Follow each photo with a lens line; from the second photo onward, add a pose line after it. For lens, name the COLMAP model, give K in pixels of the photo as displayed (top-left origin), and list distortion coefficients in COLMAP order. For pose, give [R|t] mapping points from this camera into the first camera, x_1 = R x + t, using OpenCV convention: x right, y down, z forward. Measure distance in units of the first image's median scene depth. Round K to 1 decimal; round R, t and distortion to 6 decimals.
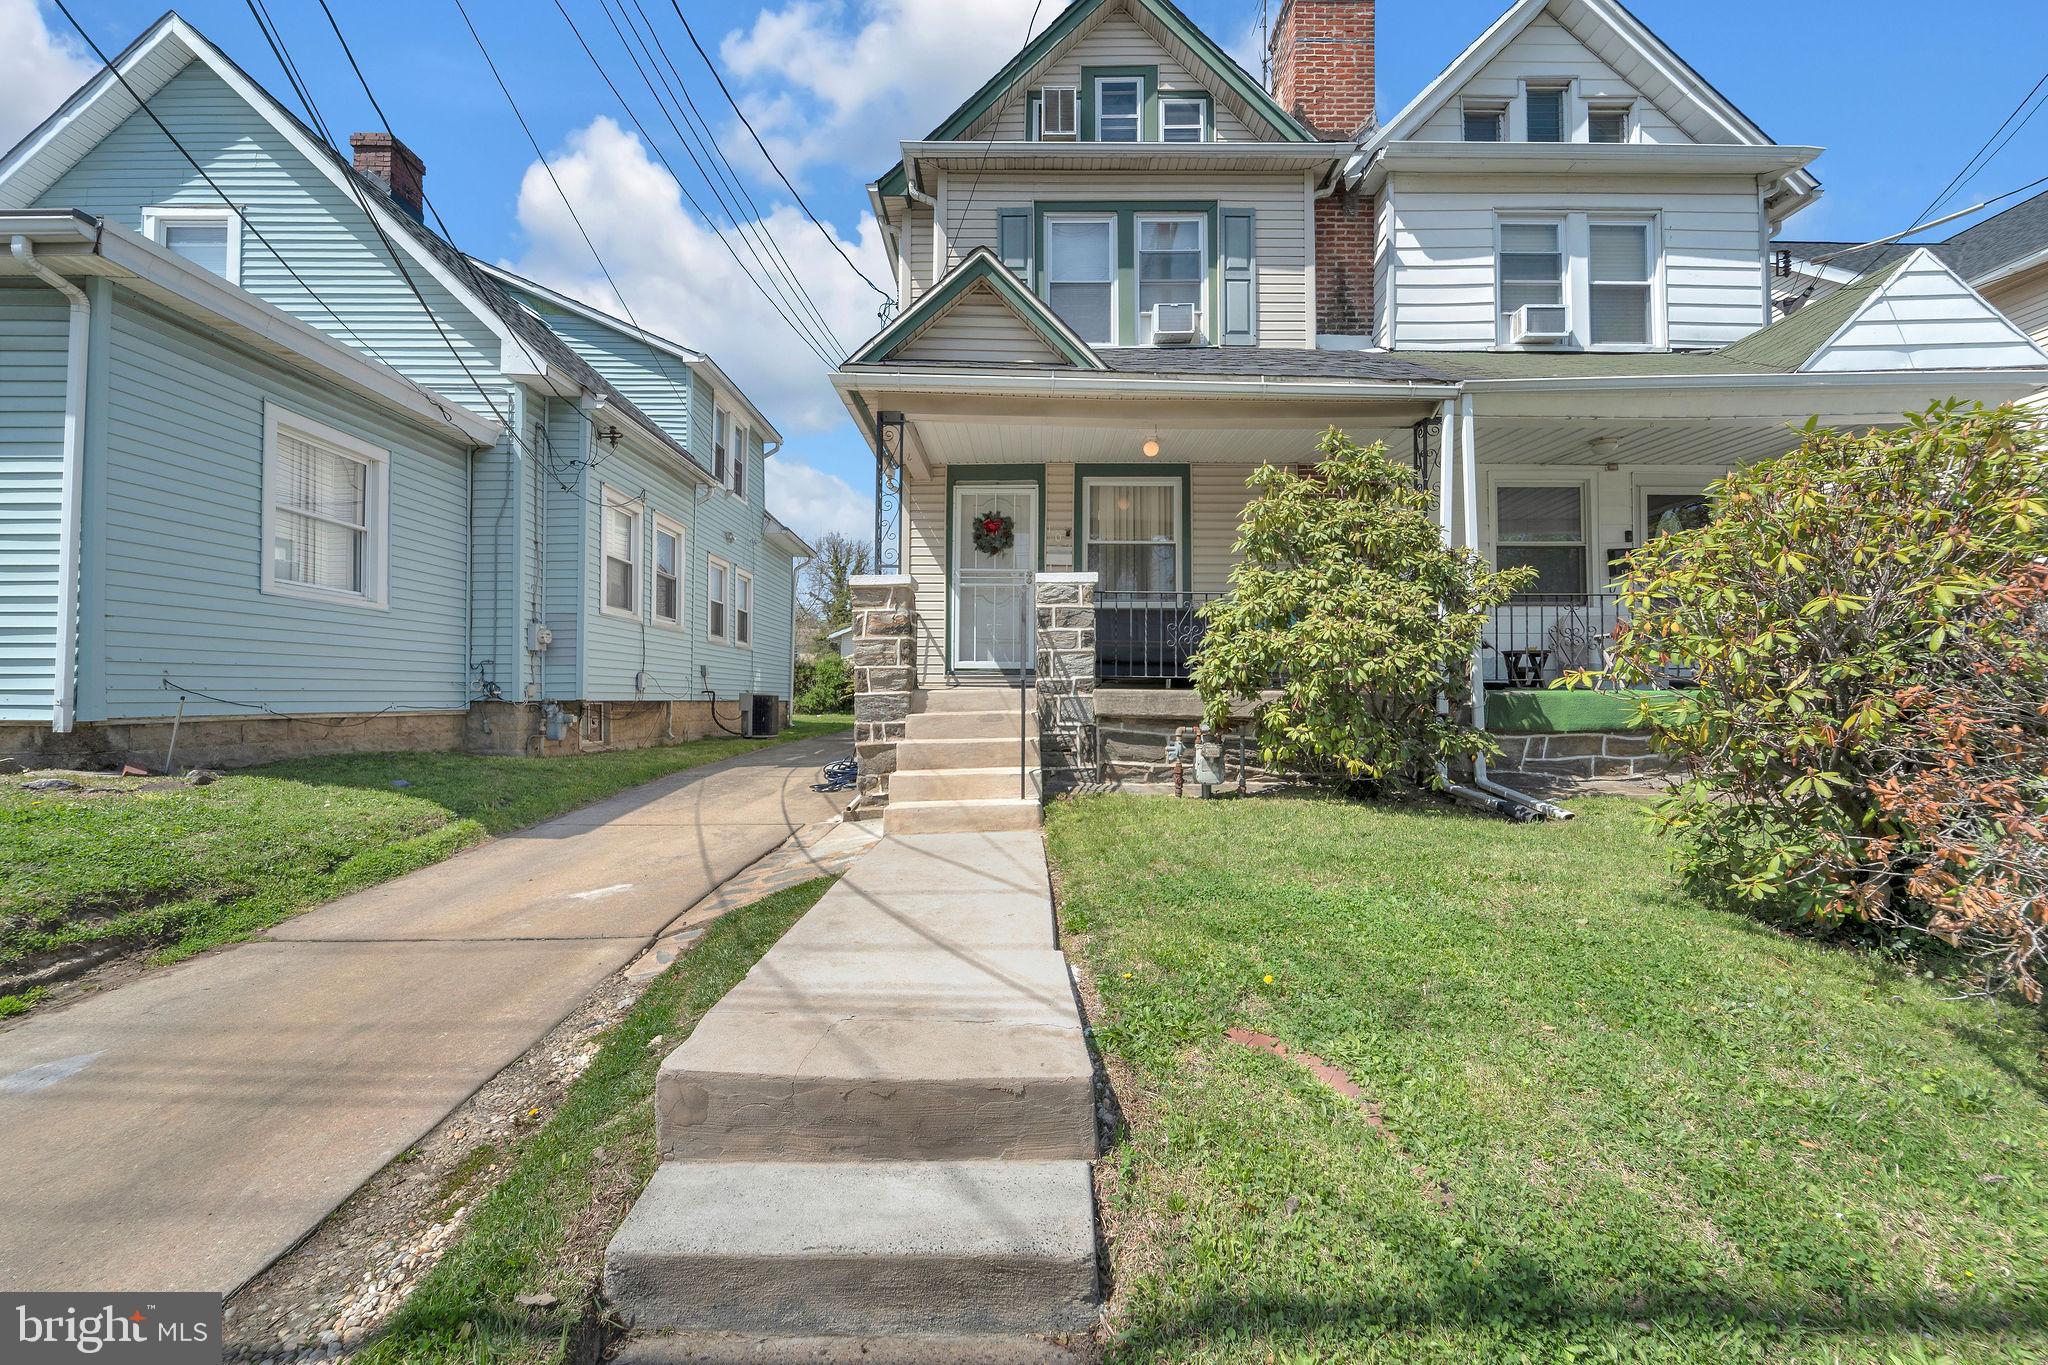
lens RADIAL K [[830.9, 0, 1024.0], [0, 830.9, 682.5], [0, 0, 1]] dist [-0.000172, -0.001170]
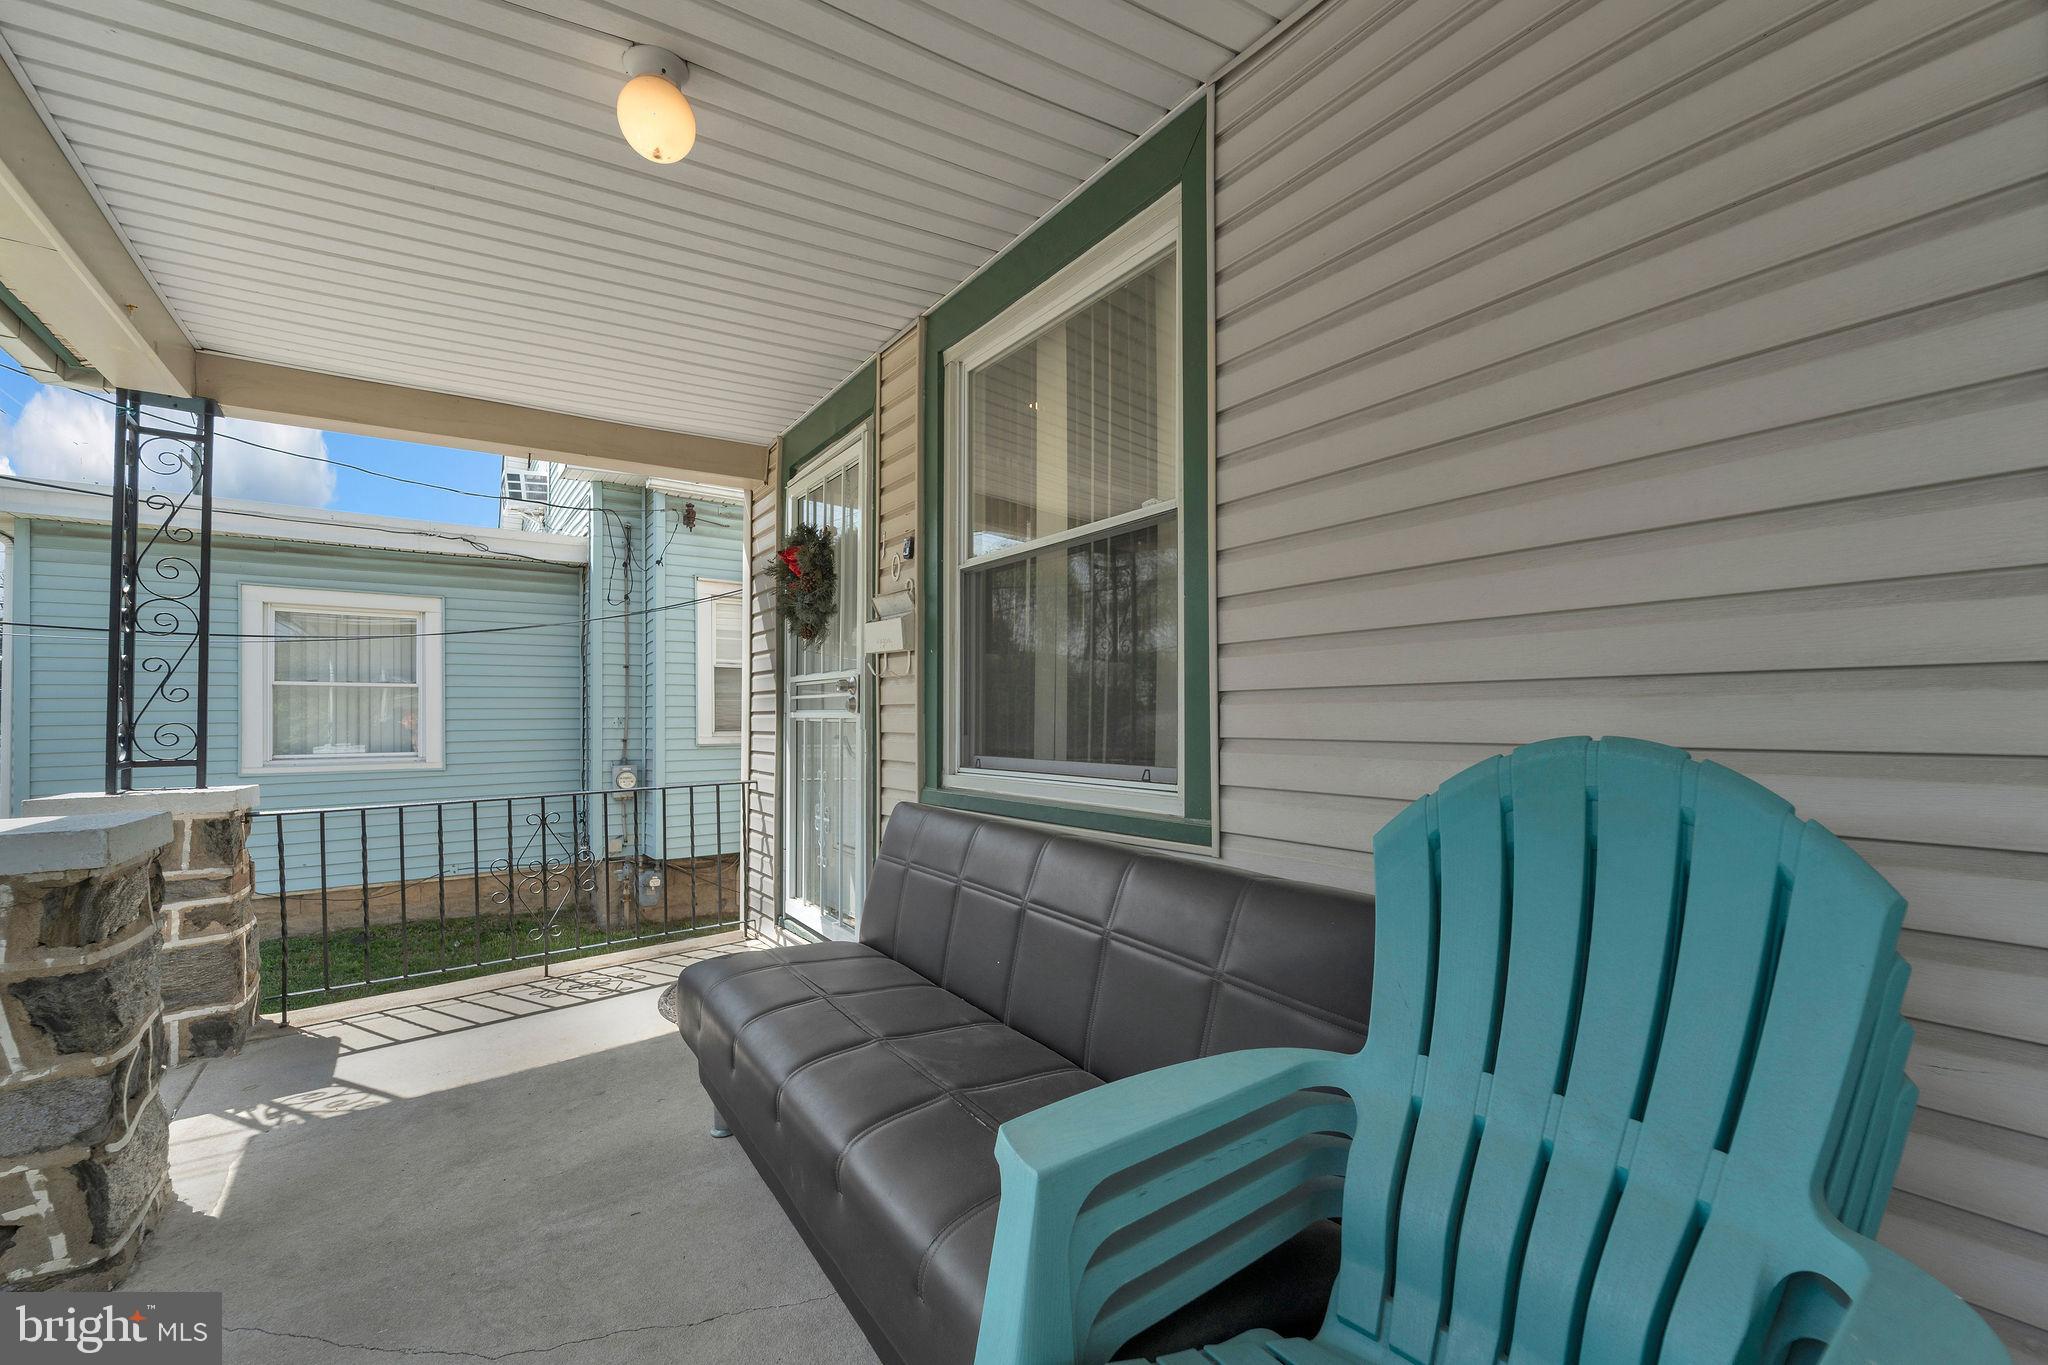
lens RADIAL K [[832.9, 0, 1028.5], [0, 832.9, 688.0], [0, 0, 1]] dist [-0.001031, -0.001330]
pose [[0.579770, -0.034335, -0.814056, 0.350916], [0.025891, 0.999384, -0.023713, -0.124302], [0.814368, -0.007328, 0.580302, 0.895879]]
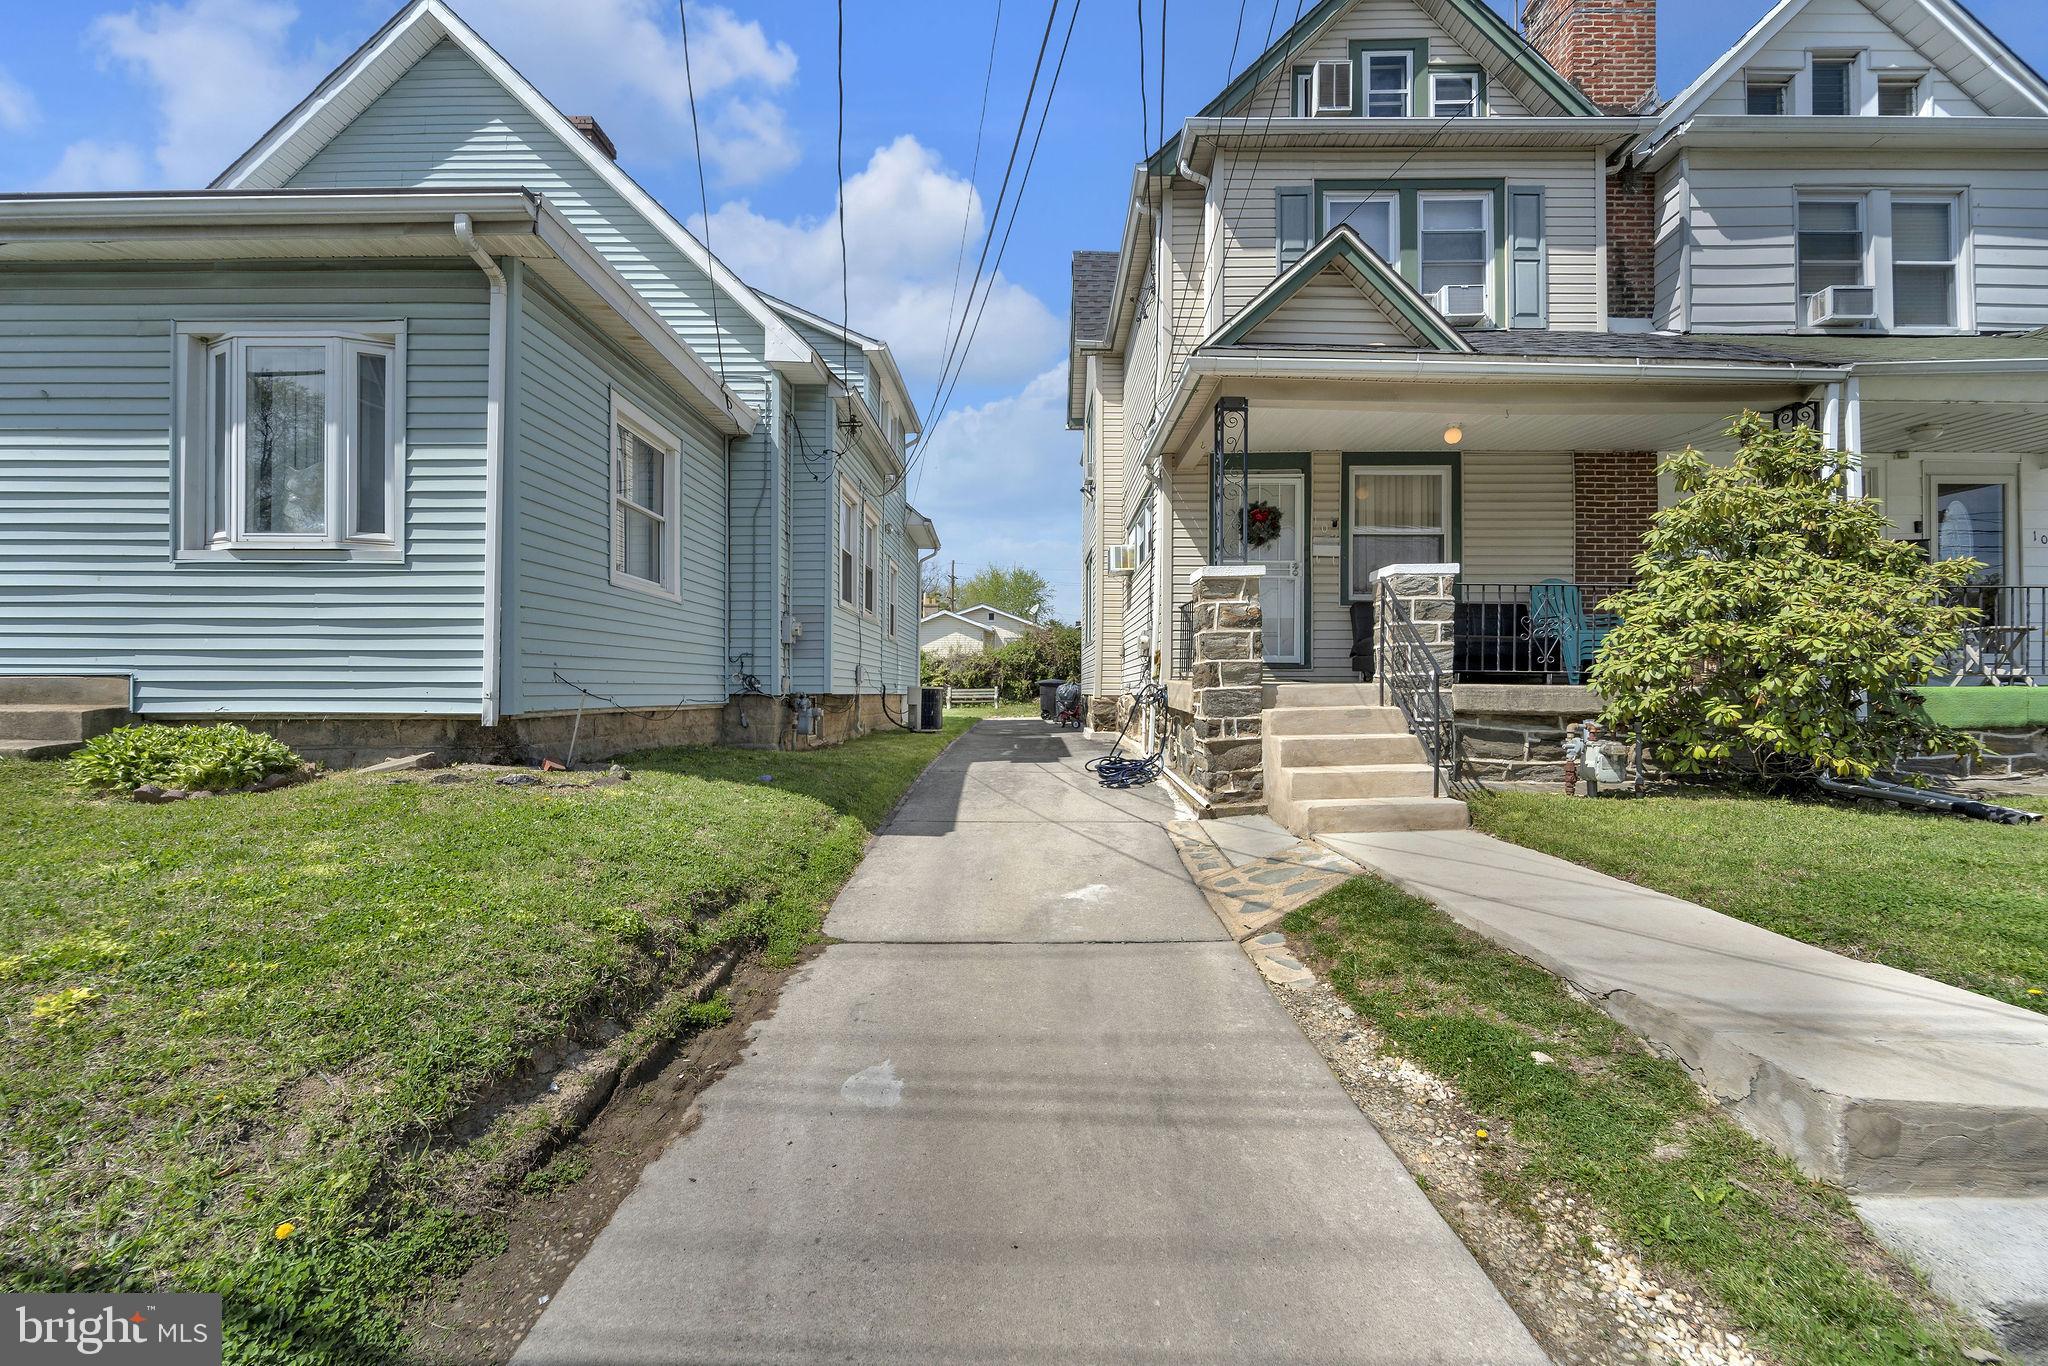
lens RADIAL K [[832.9, 0, 1028.5], [0, 832.9, 688.5], [0, 0, 1]] dist [-0.001031, -0.001330]
pose [[0.999898, 0.002124, -0.014127, -0.306317], [-0.001916, 0.999890, 0.014718, -0.000047], [0.014157, -0.014689, 0.999792, 0.016601]]
